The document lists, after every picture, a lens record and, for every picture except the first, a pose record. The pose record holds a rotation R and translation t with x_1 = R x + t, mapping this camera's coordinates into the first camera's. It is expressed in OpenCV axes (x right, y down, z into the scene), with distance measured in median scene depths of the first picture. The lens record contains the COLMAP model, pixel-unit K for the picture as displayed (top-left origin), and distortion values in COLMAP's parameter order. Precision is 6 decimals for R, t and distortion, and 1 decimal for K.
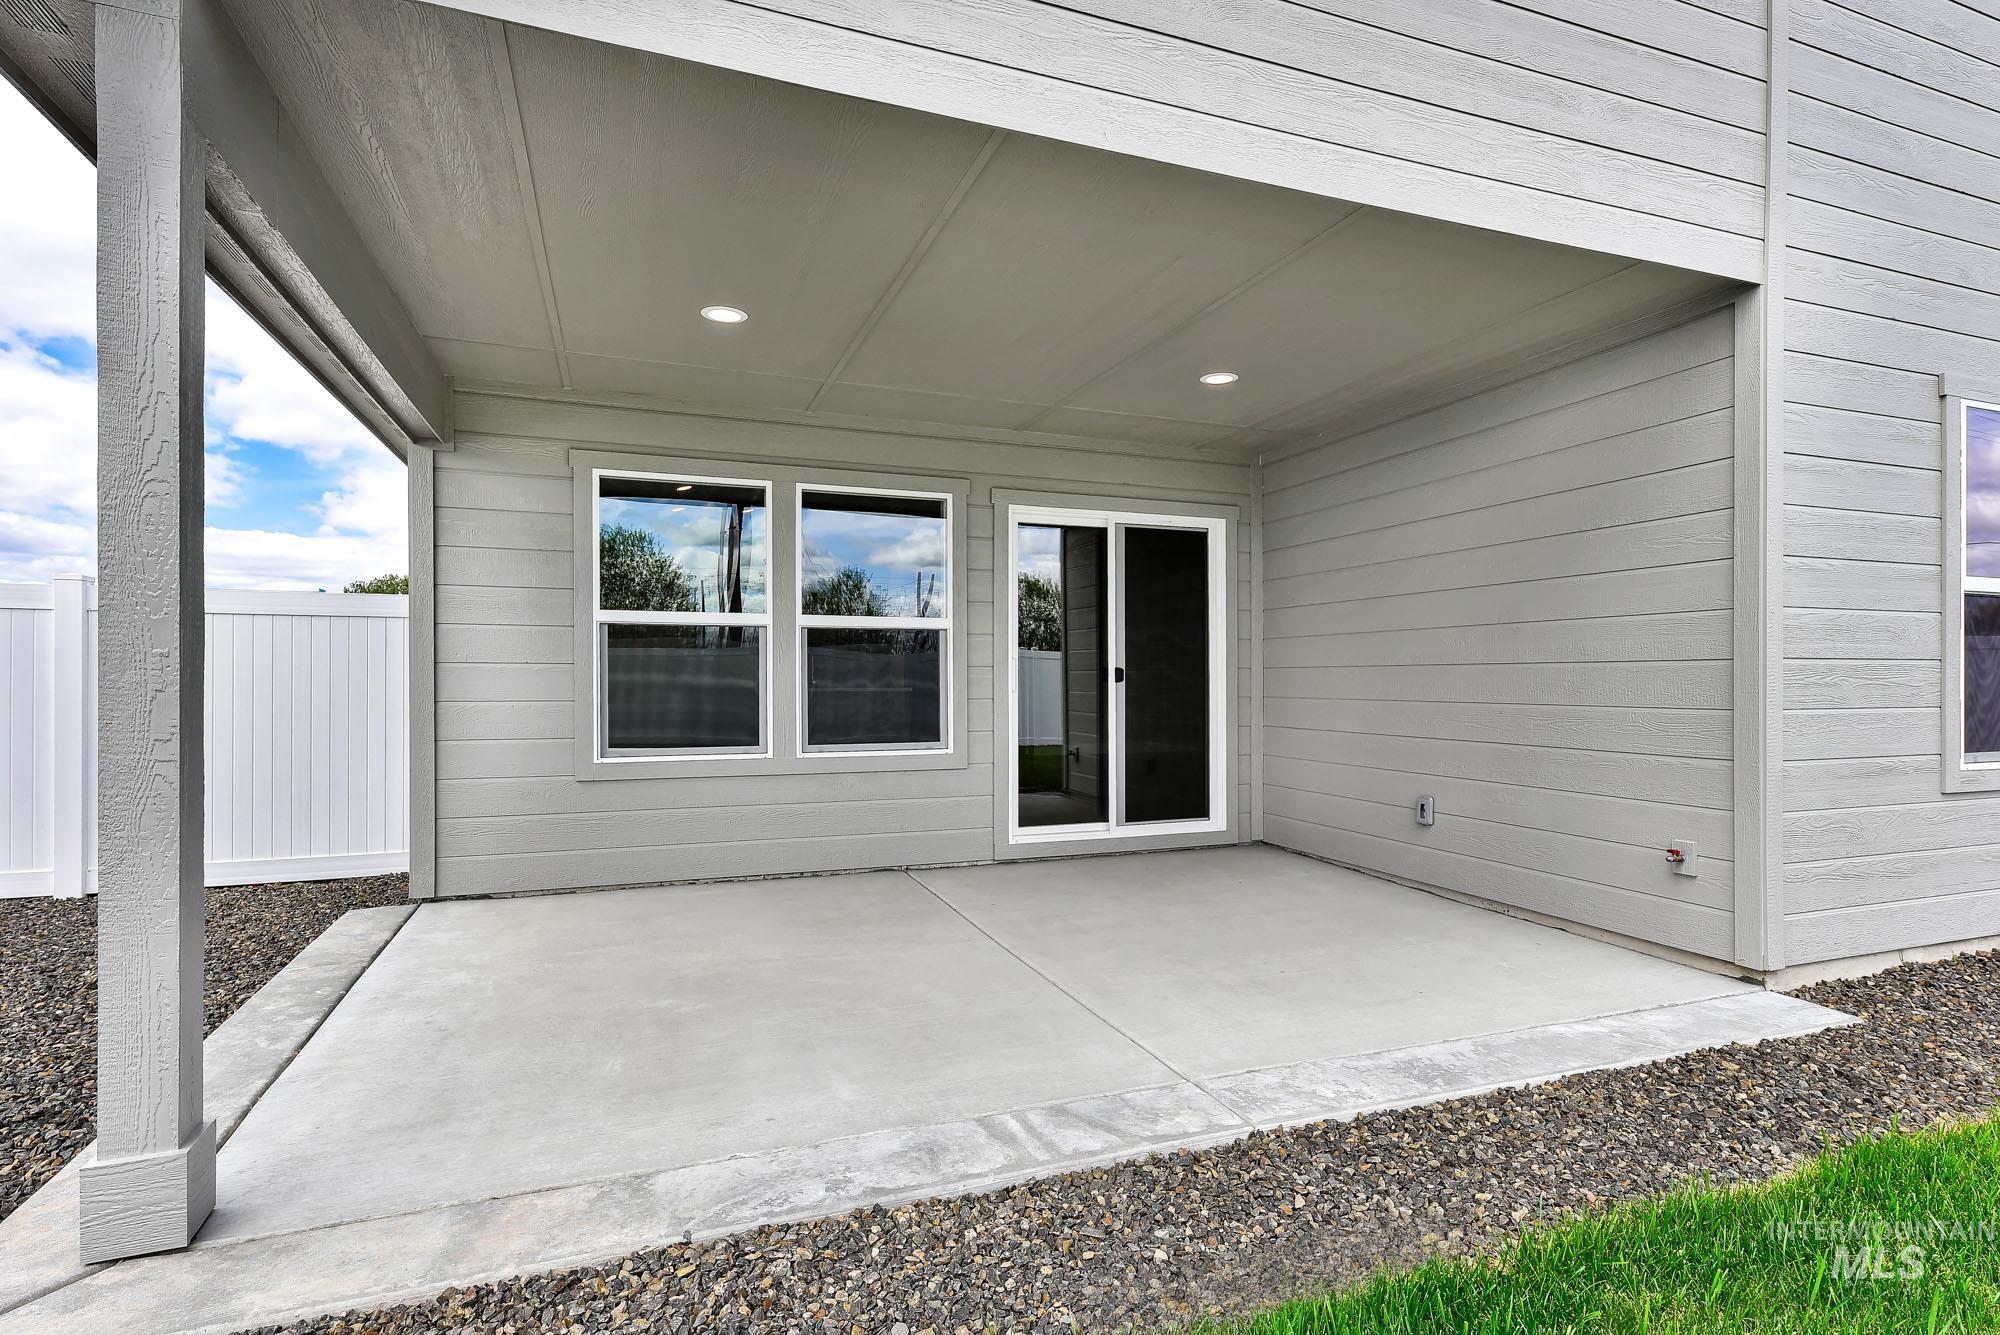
lens RADIAL K [[1006.6, 0, 1007.5], [0, 1006.6, 678.0], [0, 0, 1]] dist [0.020084, 0.000078]
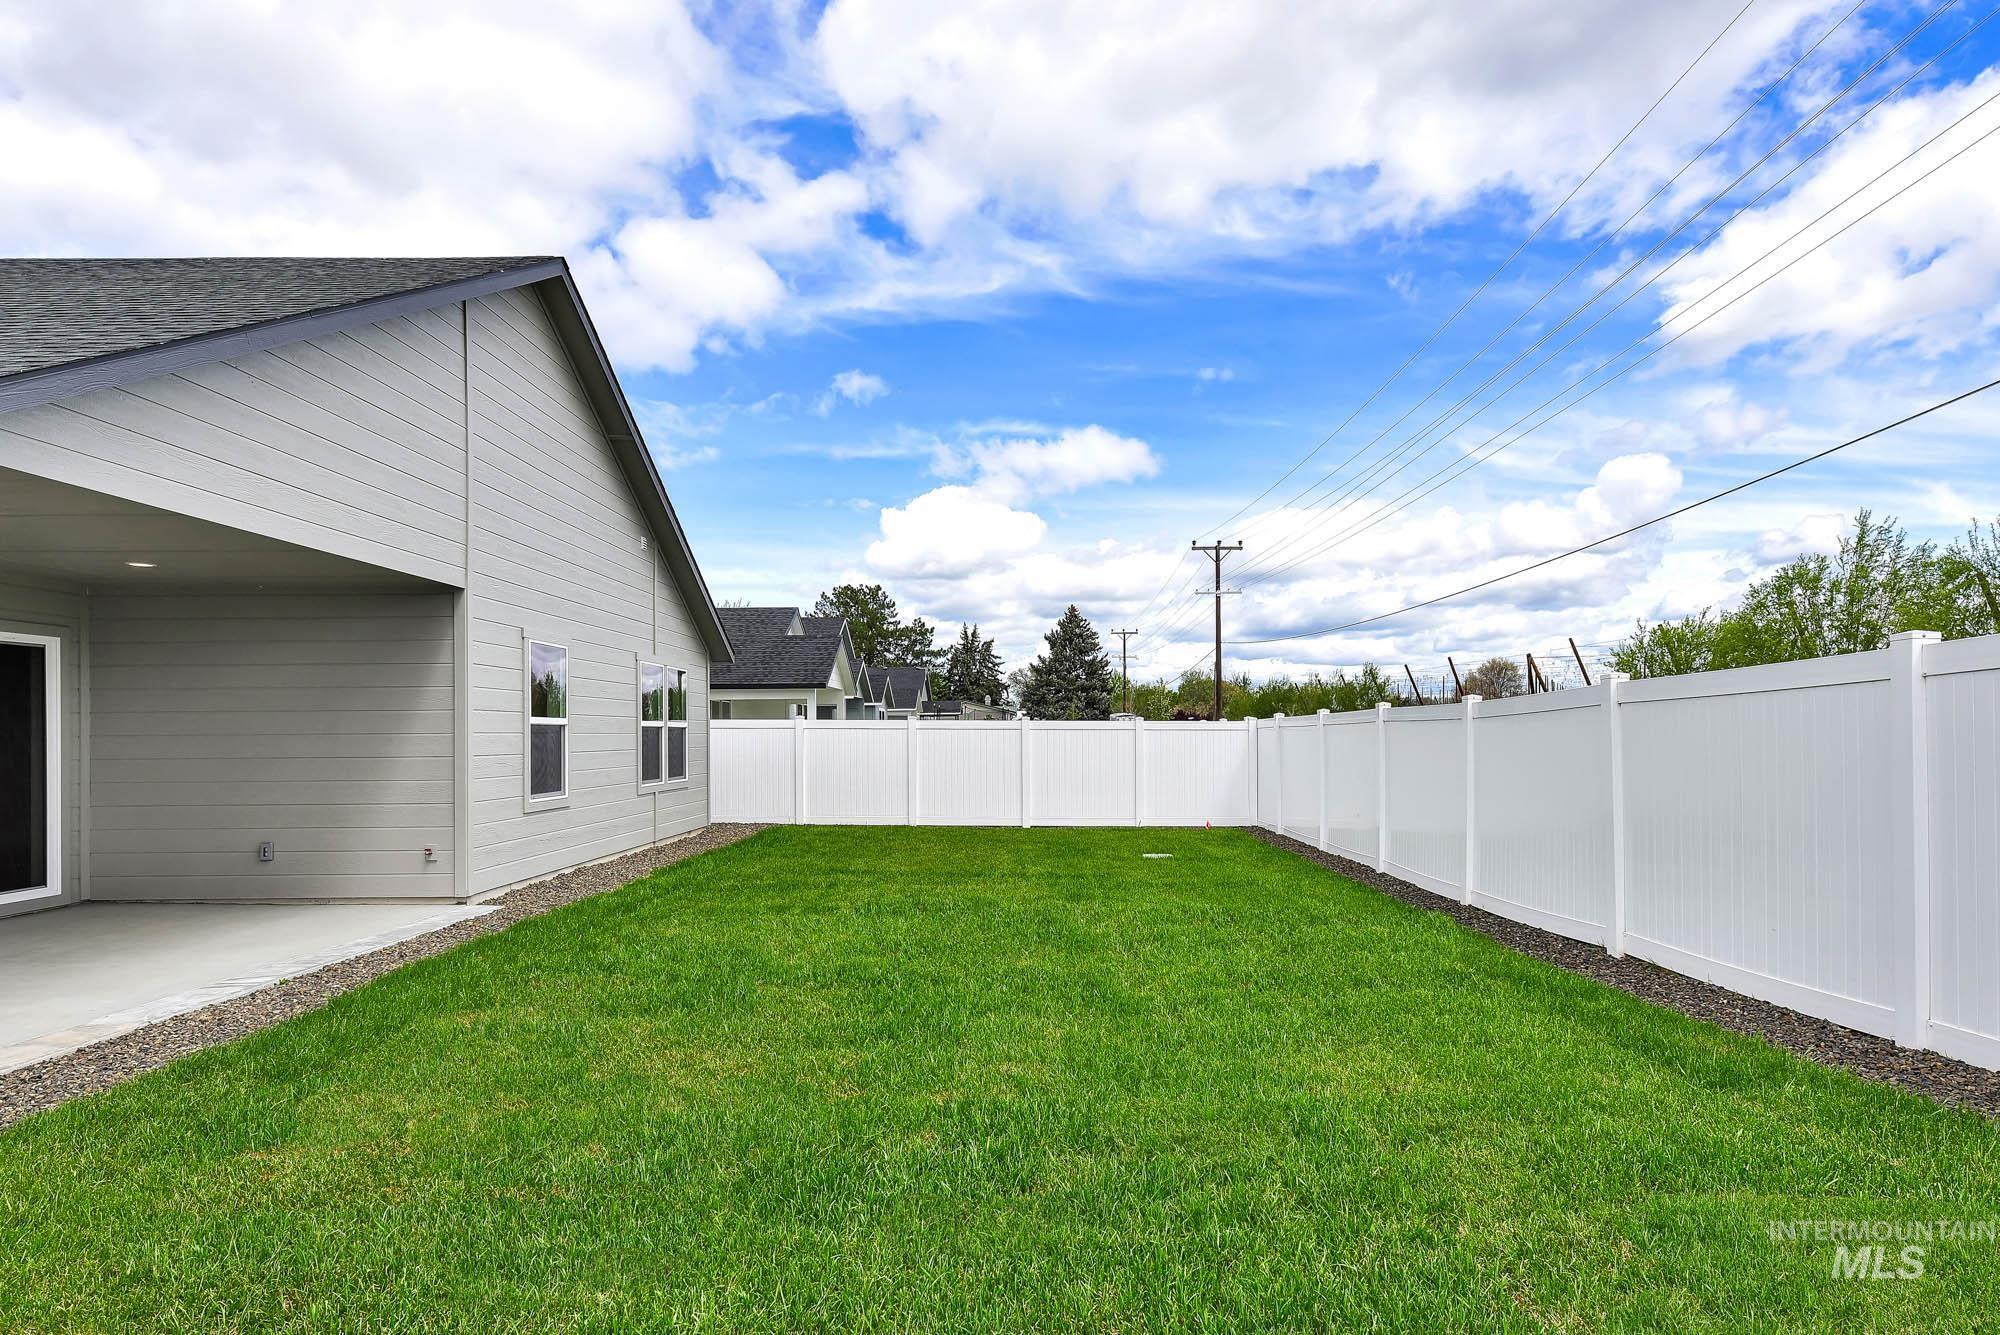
lens RADIAL K [[1143.2, 0, 1003.3], [0, 1143.2, 709.3], [0, 0, 1]] dist [-0.000851, 0.001079]
pose [[0.377460, 0.018118, 0.925849, -0.667188], [0.008938, 0.999691, -0.023207, -0.031203], [-0.925983, 0.017035, 0.377181, -0.606715]]
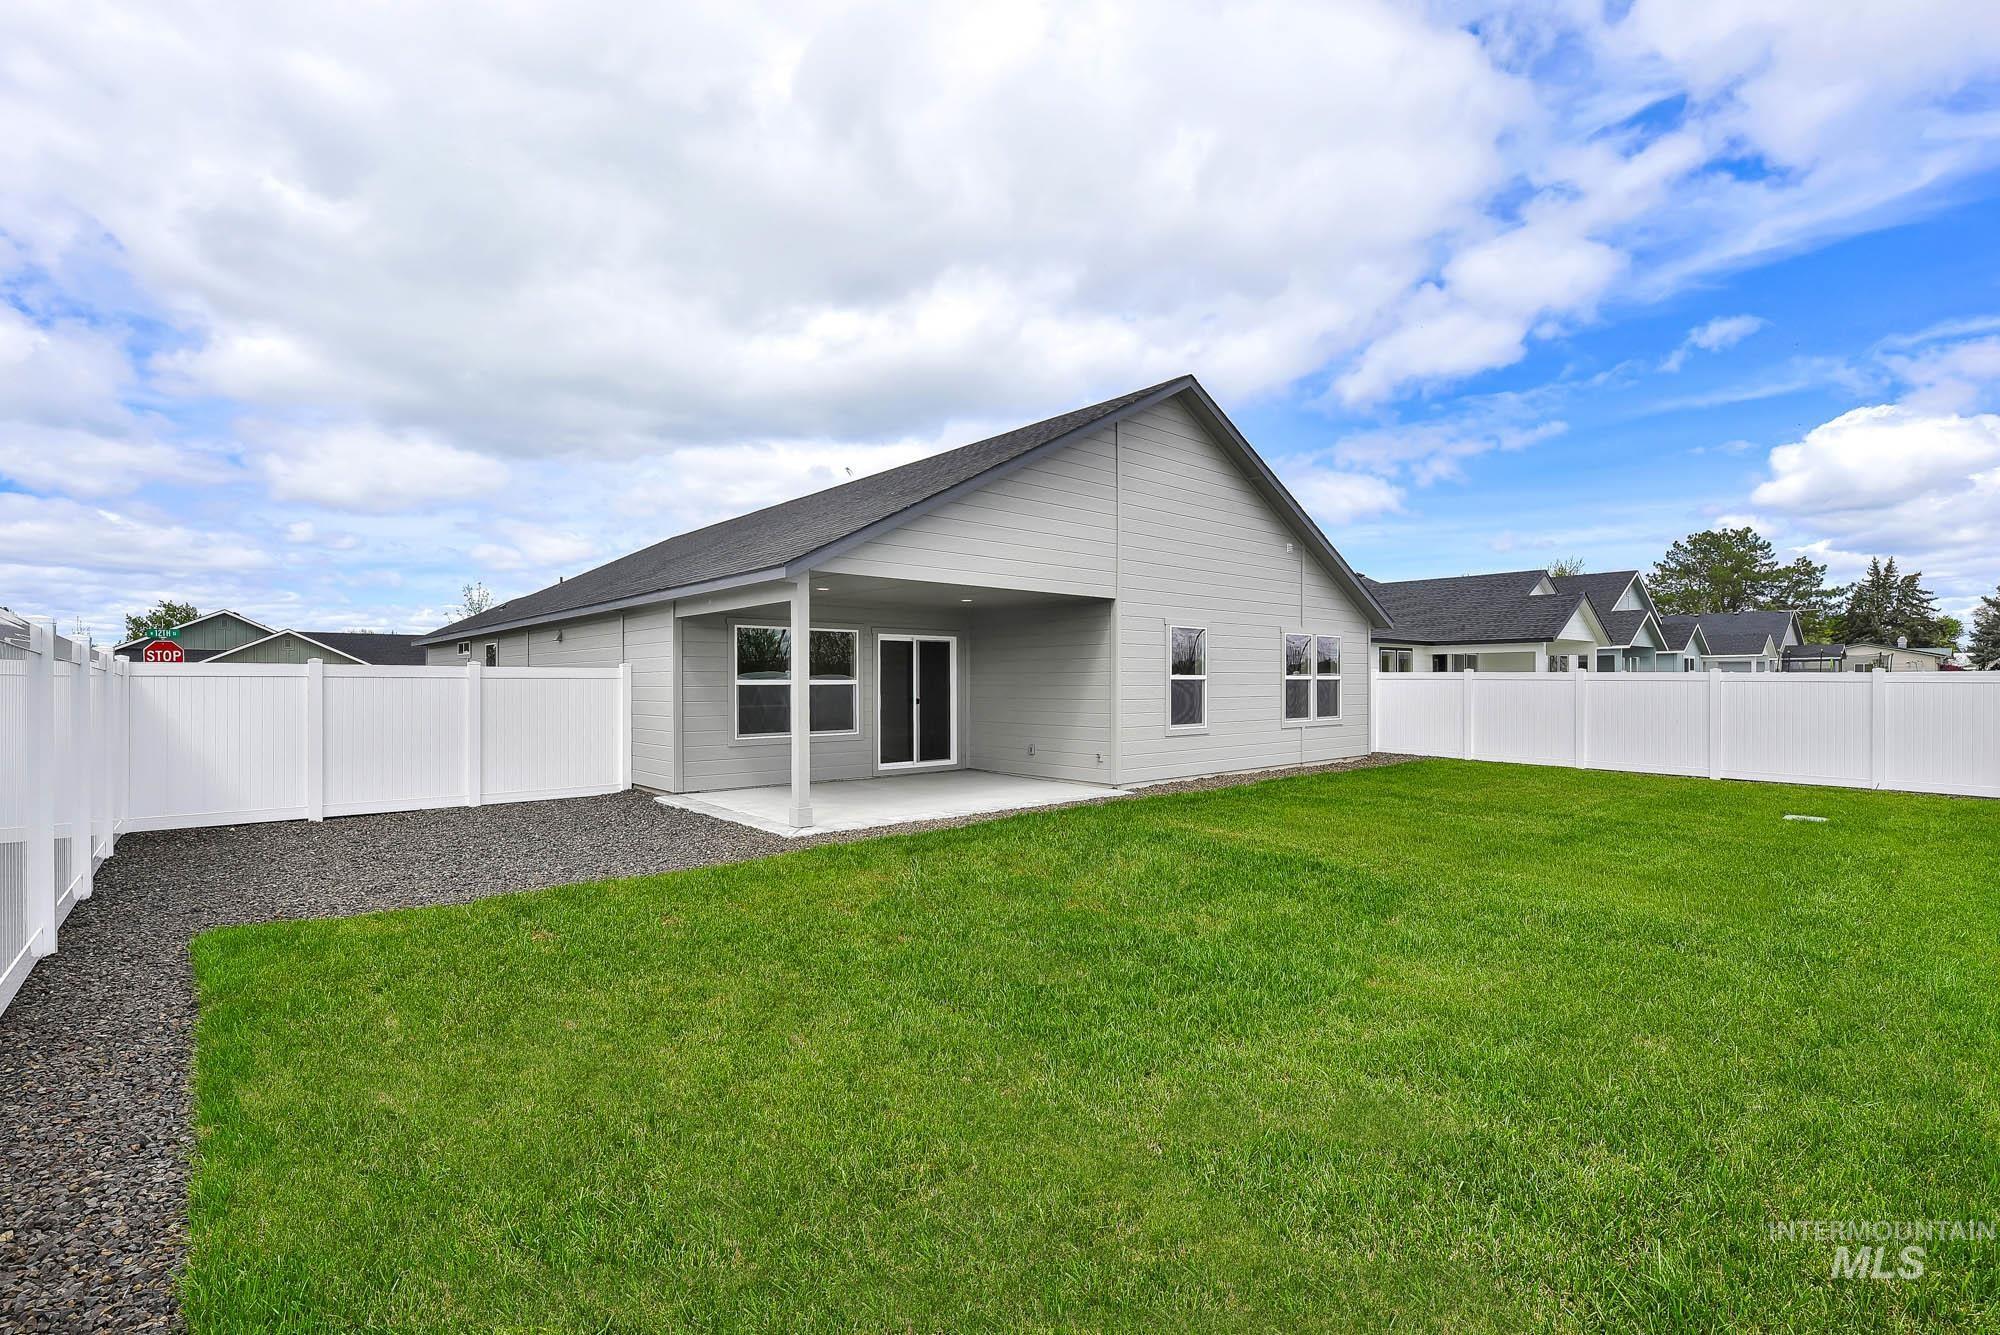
lens RADIAL K [[891.3, 0, 1000.0], [0, 891.3, 667.5], [0, 0, 1]] dist [0.000138, -0.000329]
pose [[0.939430, 0.003308, 0.342724, -0.450720], [0.002277, 0.999871, -0.015891, -0.051407], [-0.342733, 0.015709, 0.939302, -1.134825]]
